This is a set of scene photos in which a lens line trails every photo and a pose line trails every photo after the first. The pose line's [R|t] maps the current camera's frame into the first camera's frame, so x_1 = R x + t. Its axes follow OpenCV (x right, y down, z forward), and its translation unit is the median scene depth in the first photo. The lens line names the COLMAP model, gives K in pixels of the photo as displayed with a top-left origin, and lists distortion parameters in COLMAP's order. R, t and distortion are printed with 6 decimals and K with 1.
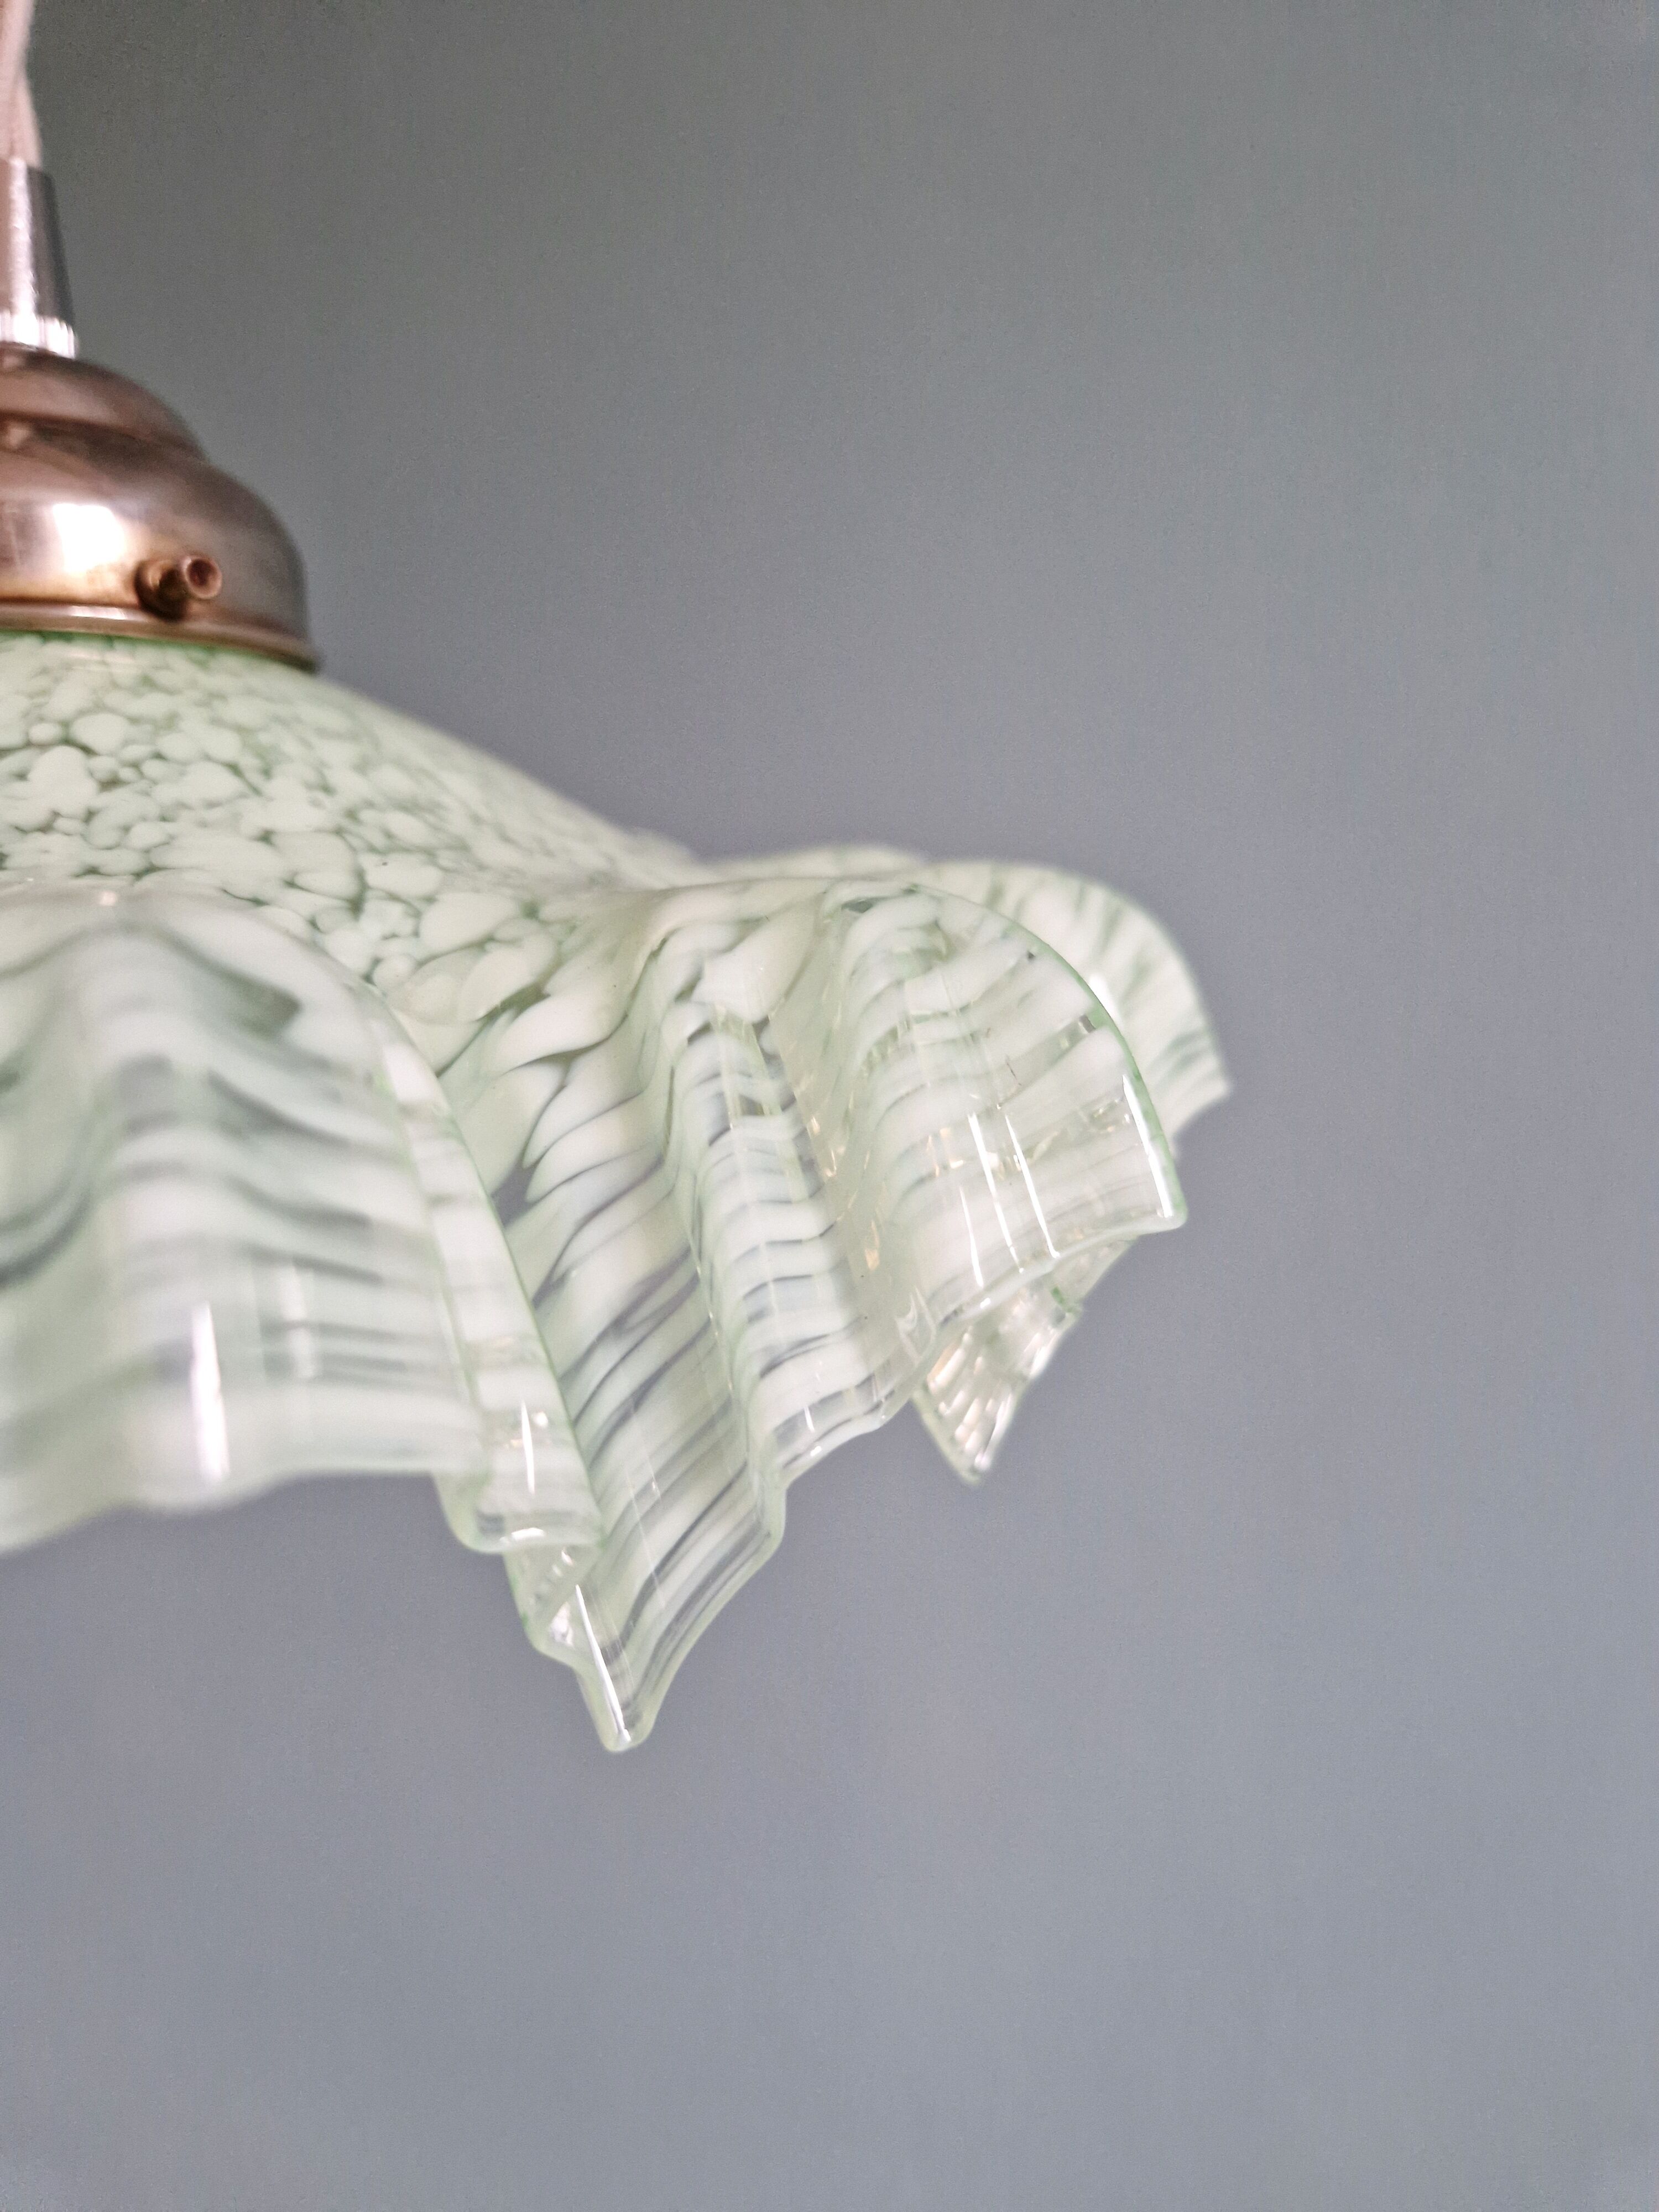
lens RADIAL K [[1555.3, 0, 829.5], [0, 1555.3, 1106.0], [0, 0, 1]] dist [0.028609, -0.042752]
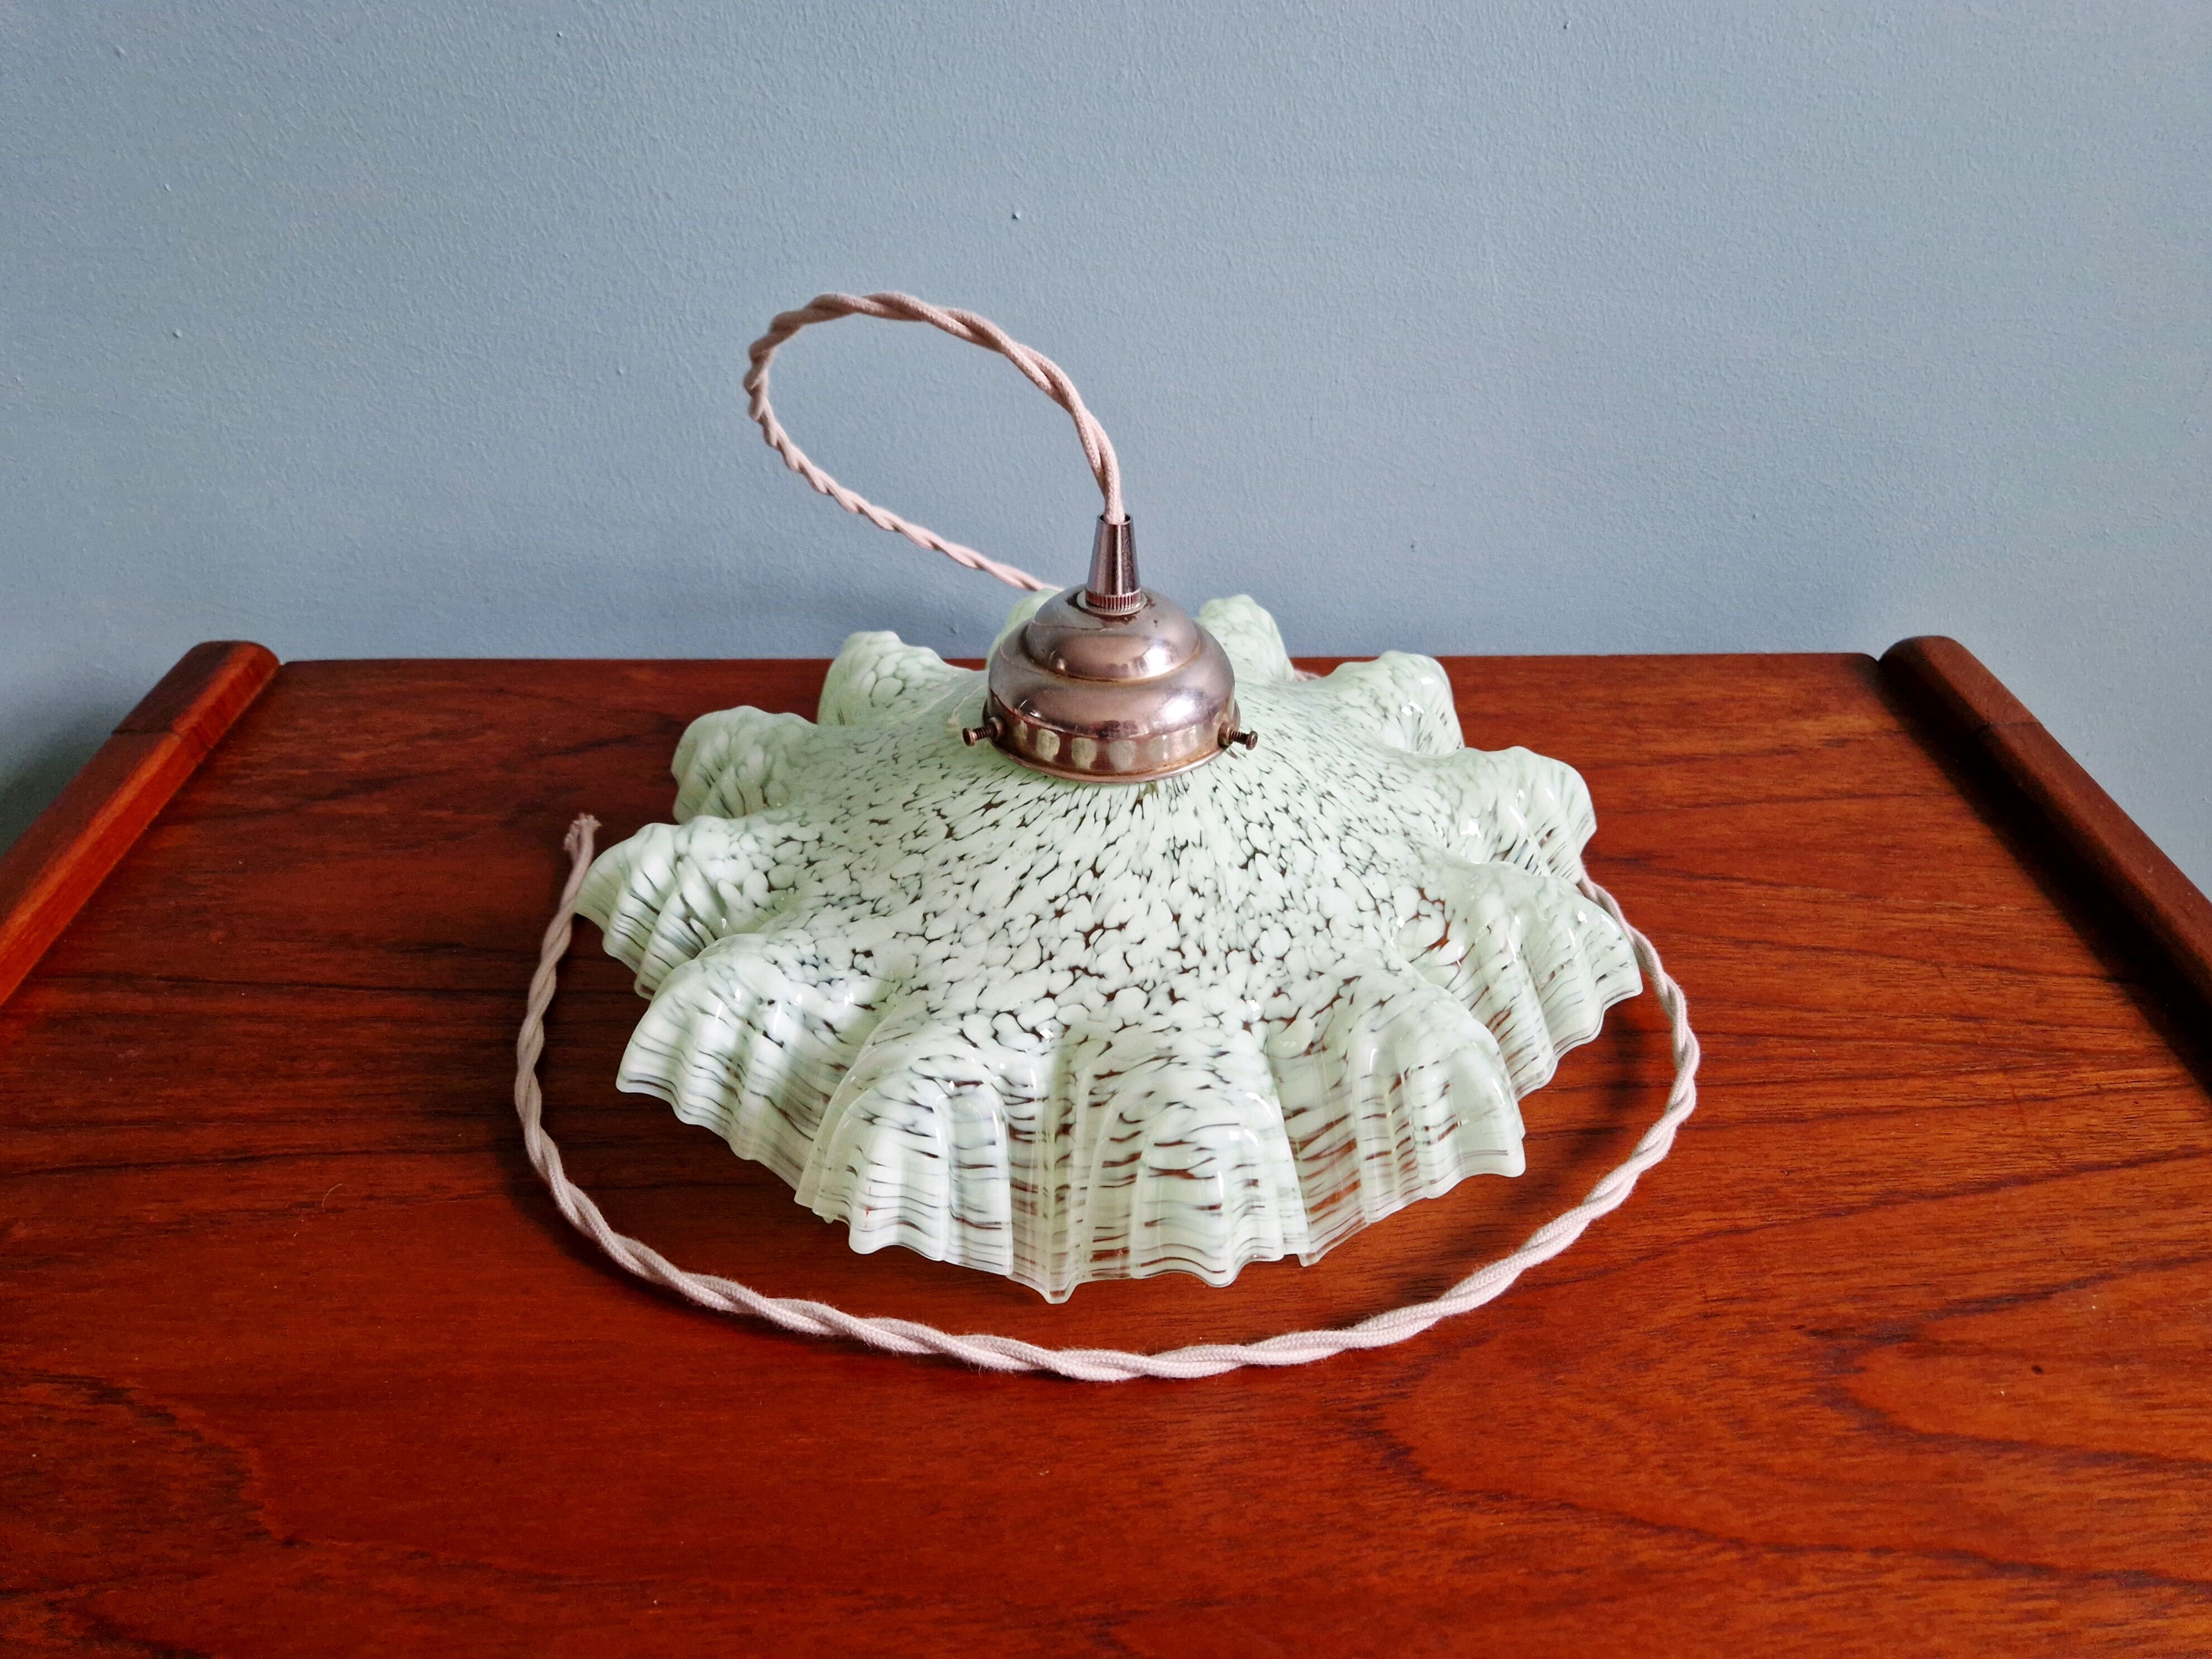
lens RADIAL K [[1555.4, 0, 1128.1], [0, 1555.4, 830.9], [0, 0, 1]] dist [0.028609, -0.042752]
pose [[0.978743, -0.114942, 0.169855, -1.214598], [0.029918, 0.899350, 0.436204, -1.519559], [-0.202898, -0.421850, 0.883671, -1.399361]]
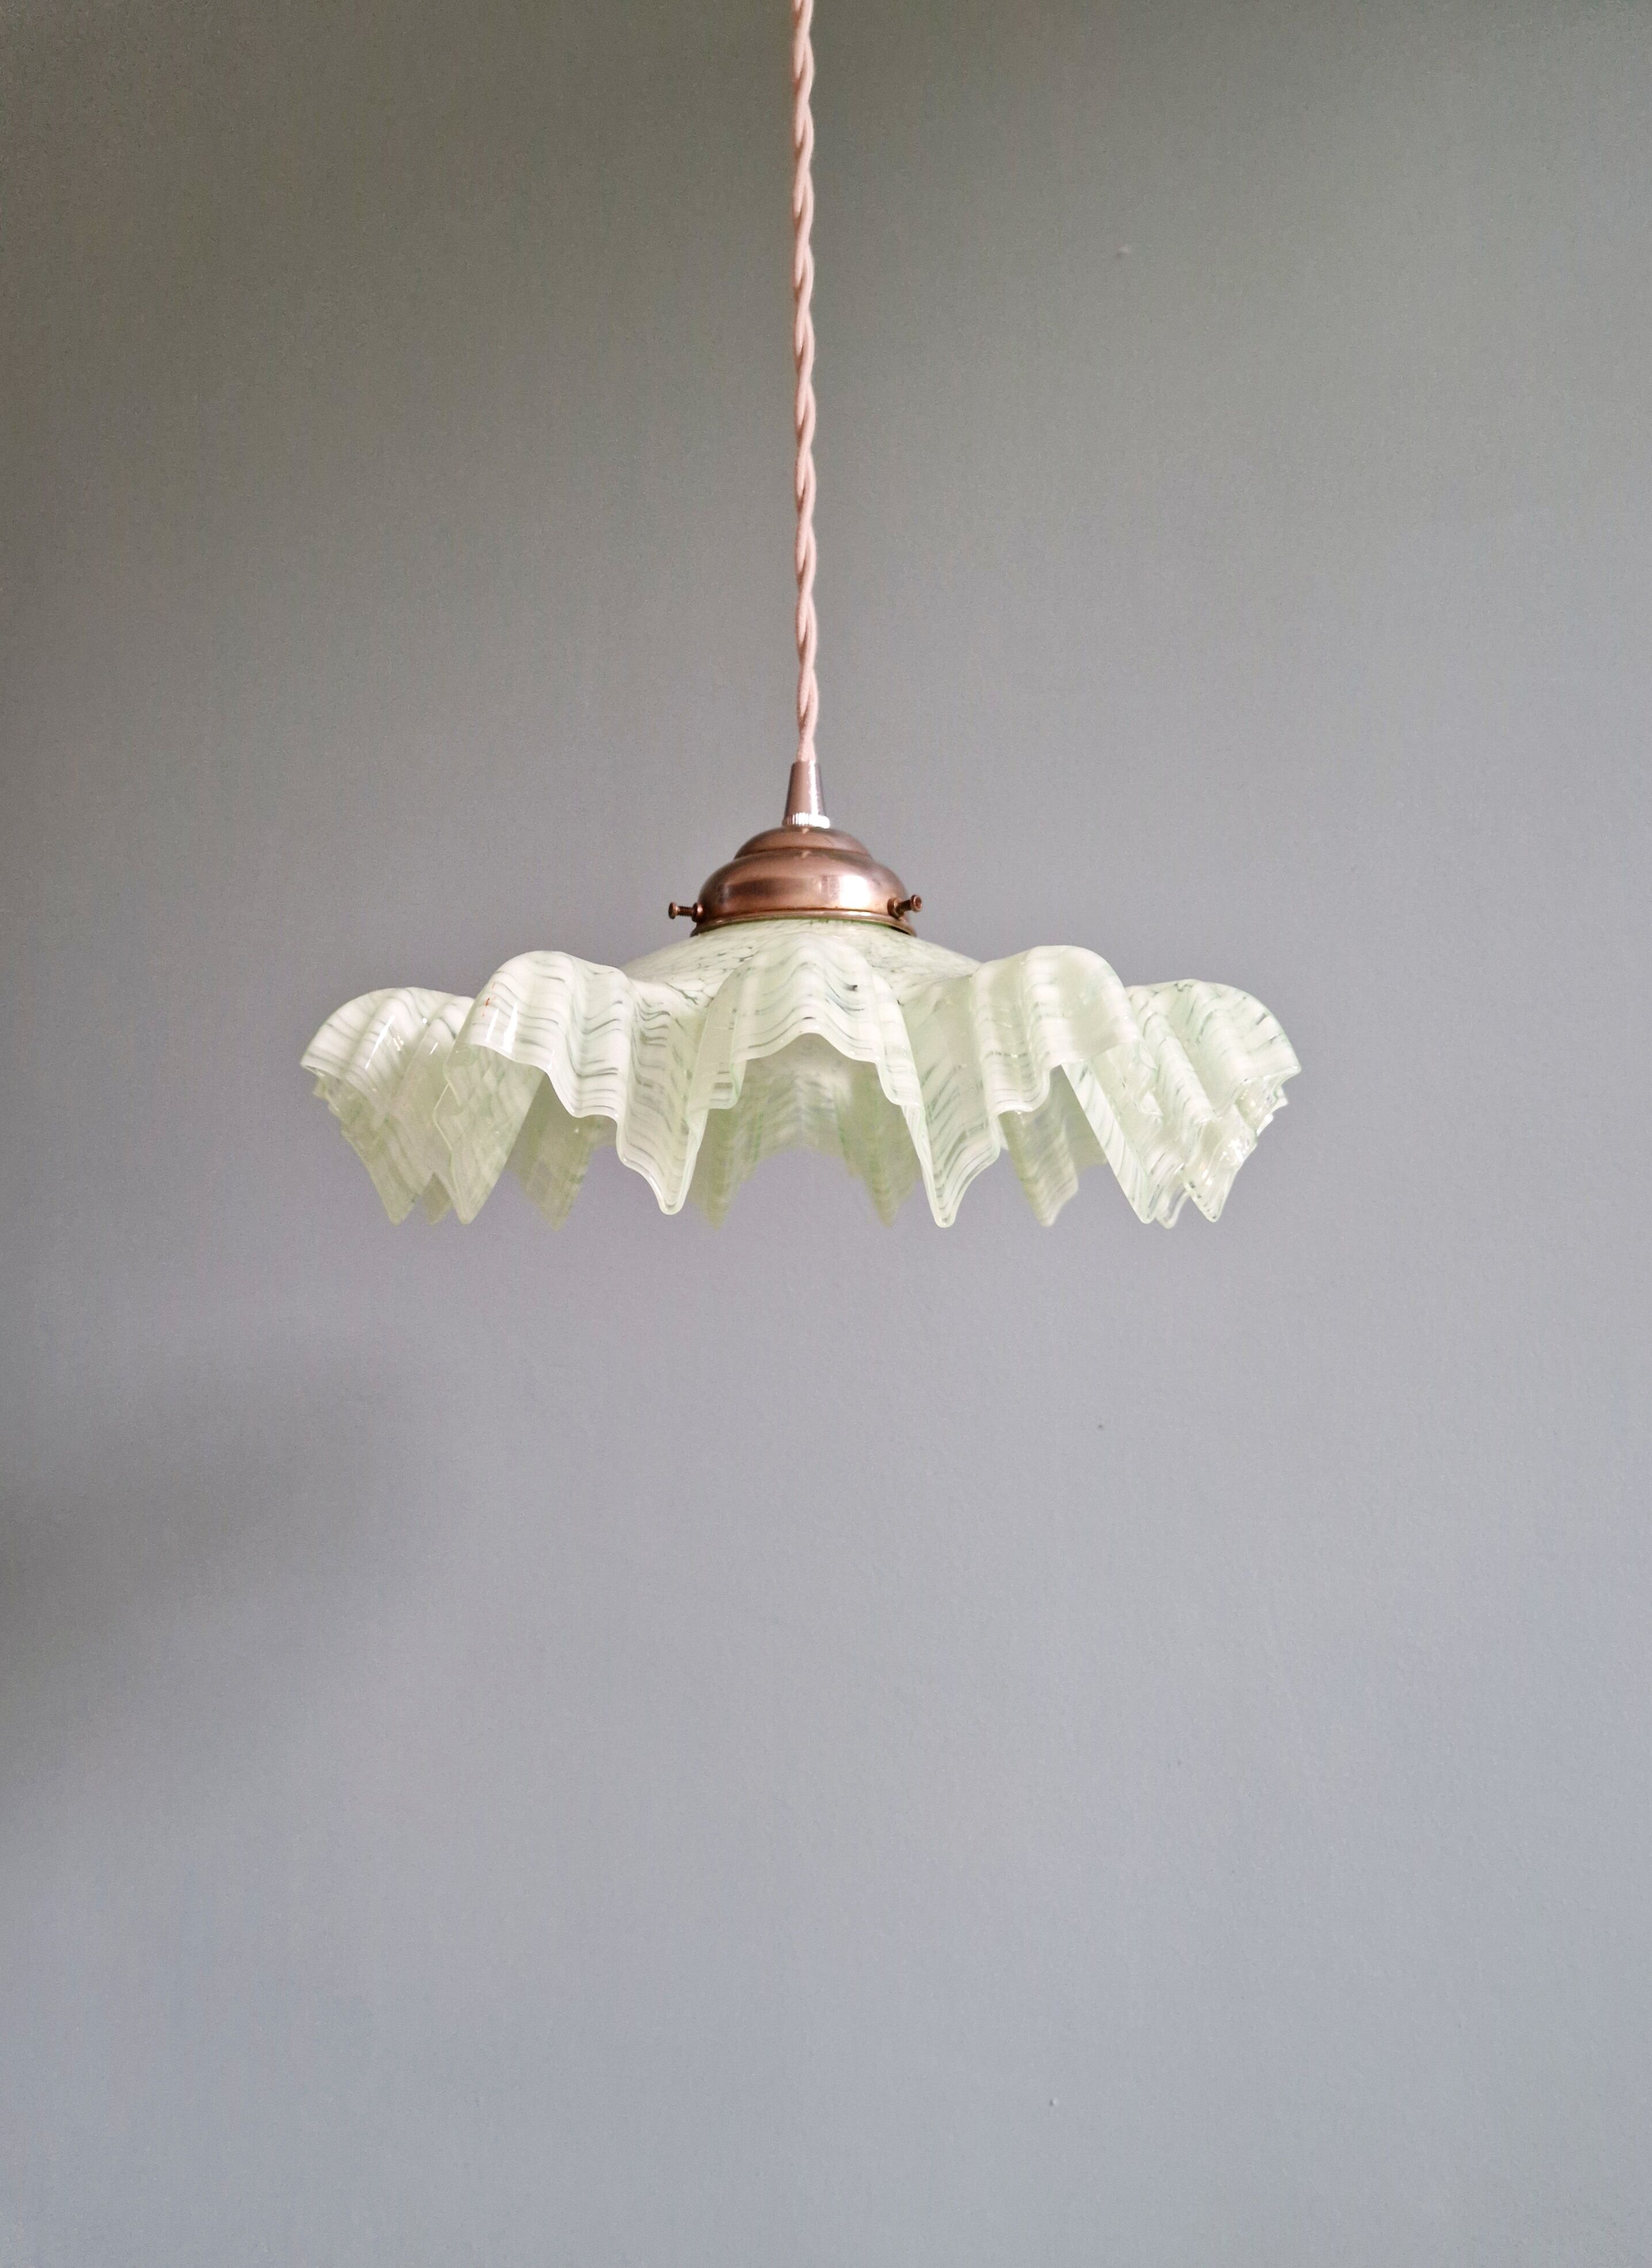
lens RADIAL K [[1626.3, 0, 823.7], [0, 1626.3, 1128.5], [0, 0, 1]] dist [0.029617, -0.000814]
pose [[0.998380, -0.006640, 0.056505, -0.868450], [0.021250, 0.964808, -0.262095, 0.958342], [-0.052776, 0.262871, 0.963386, -1.992543]]
